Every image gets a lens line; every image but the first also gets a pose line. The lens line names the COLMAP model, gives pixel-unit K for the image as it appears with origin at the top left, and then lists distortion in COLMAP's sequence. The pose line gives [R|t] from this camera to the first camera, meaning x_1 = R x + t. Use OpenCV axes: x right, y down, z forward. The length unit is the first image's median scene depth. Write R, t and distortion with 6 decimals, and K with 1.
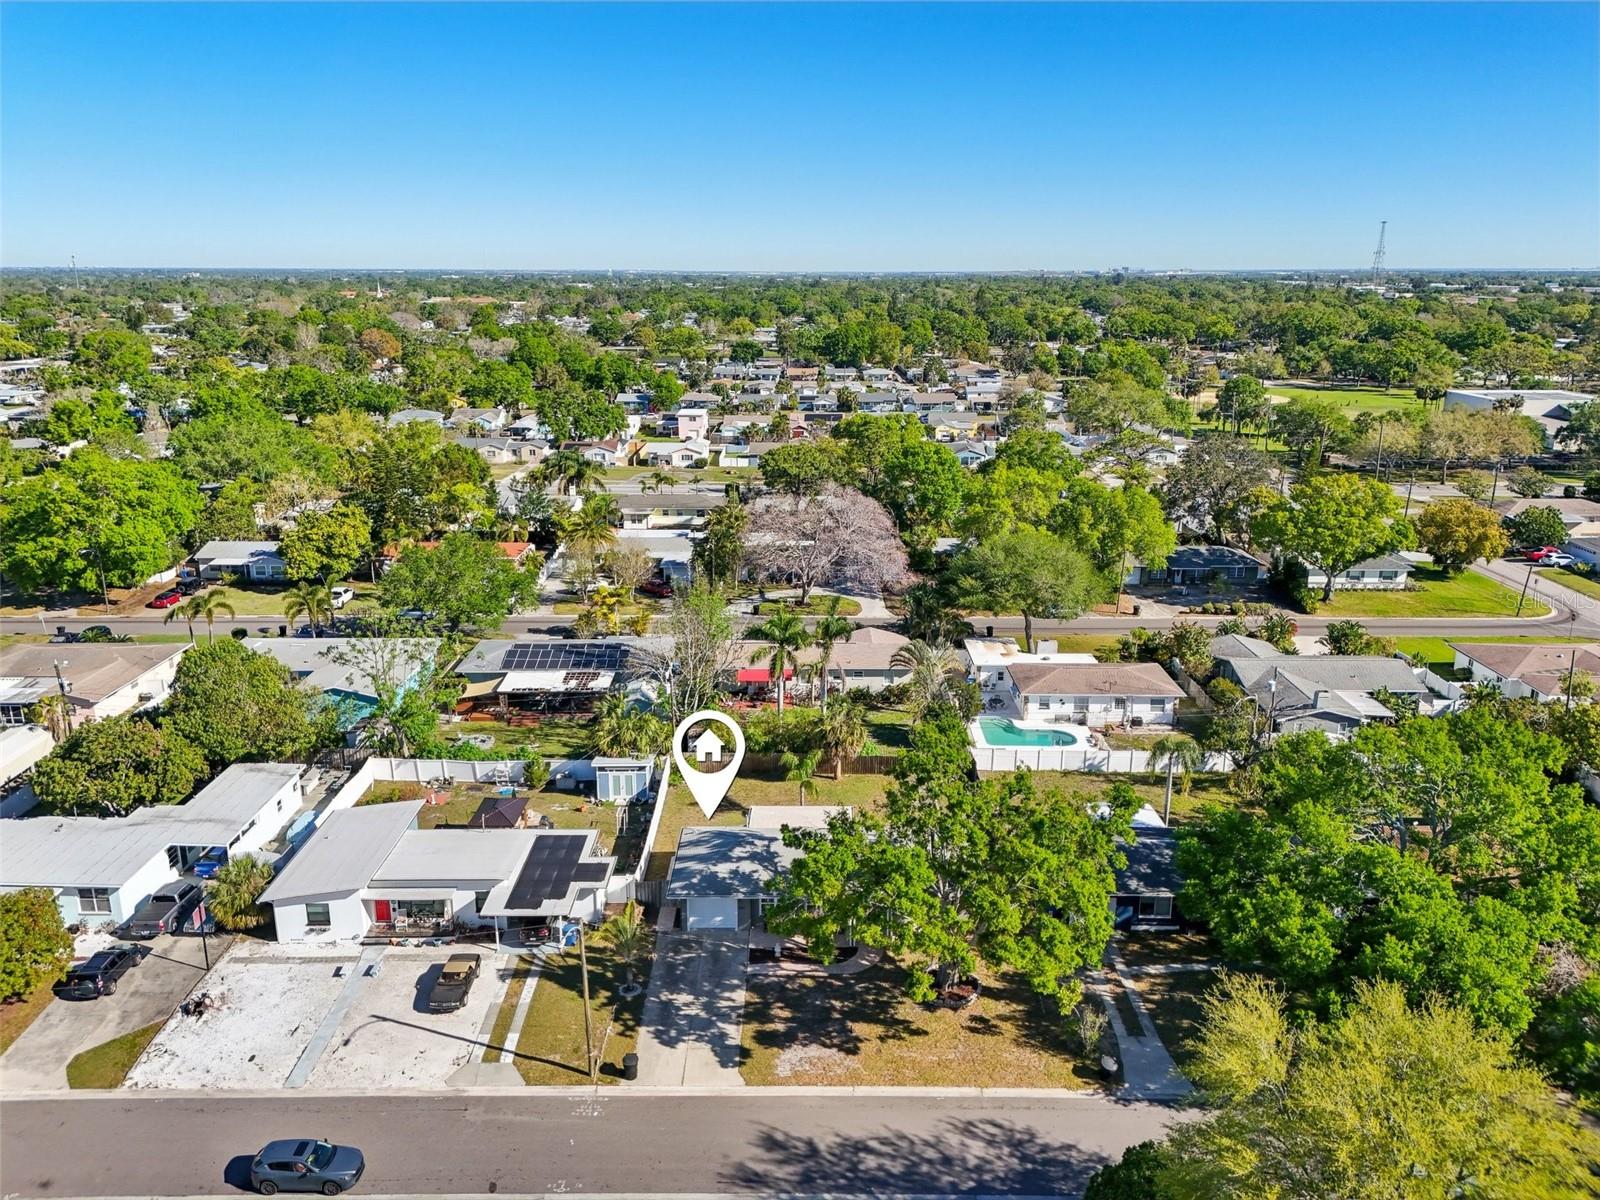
lens RADIAL K [[1128.9, 0, 800.0], [0, 1128.9, 600.0], [0, 0, 1]] dist [0.002608, 0.000006]
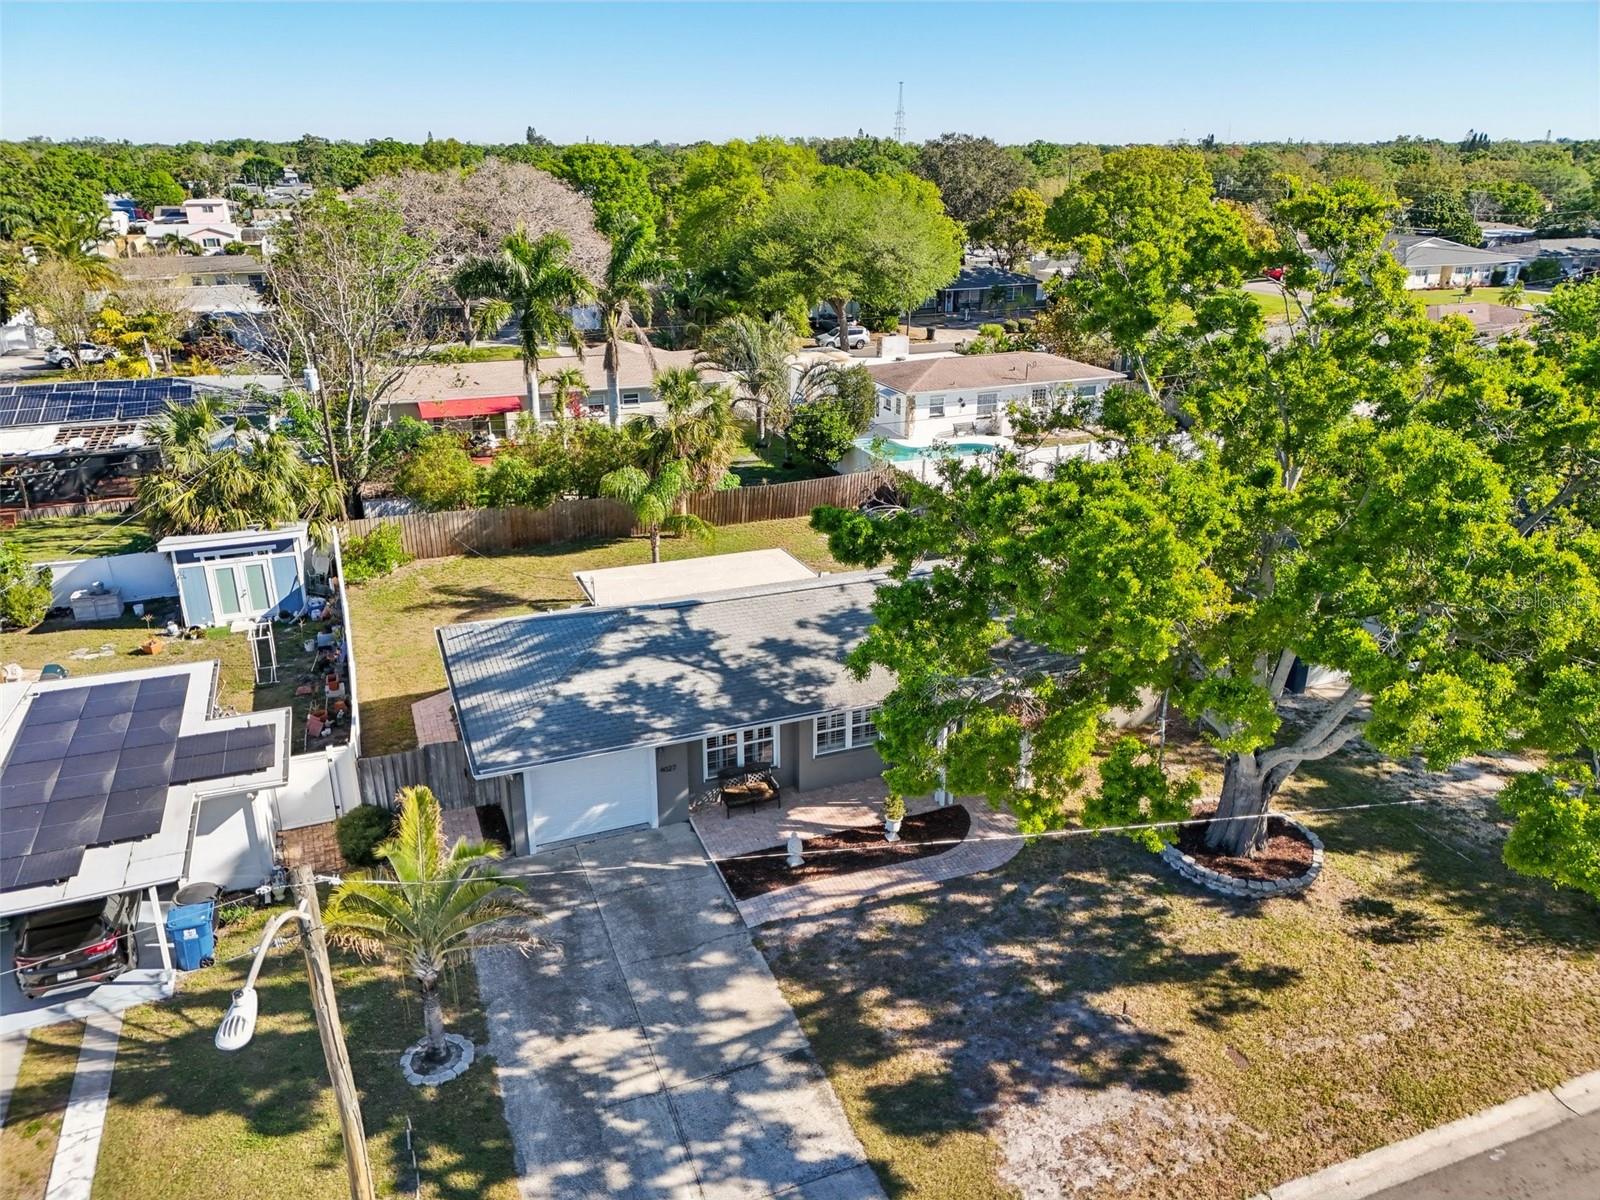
lens RADIAL K [[1133.4, 0, 758.8], [0, 1133.4, 582.2], [0, 0, 1]] dist [0.108742, -0.161868]
pose [[0.934857, -0.132306, 0.329452, -0.139597], [0.110426, 0.990298, 0.084350, 0.175122], [-0.337415, -0.042476, 0.940397, 0.608803]]
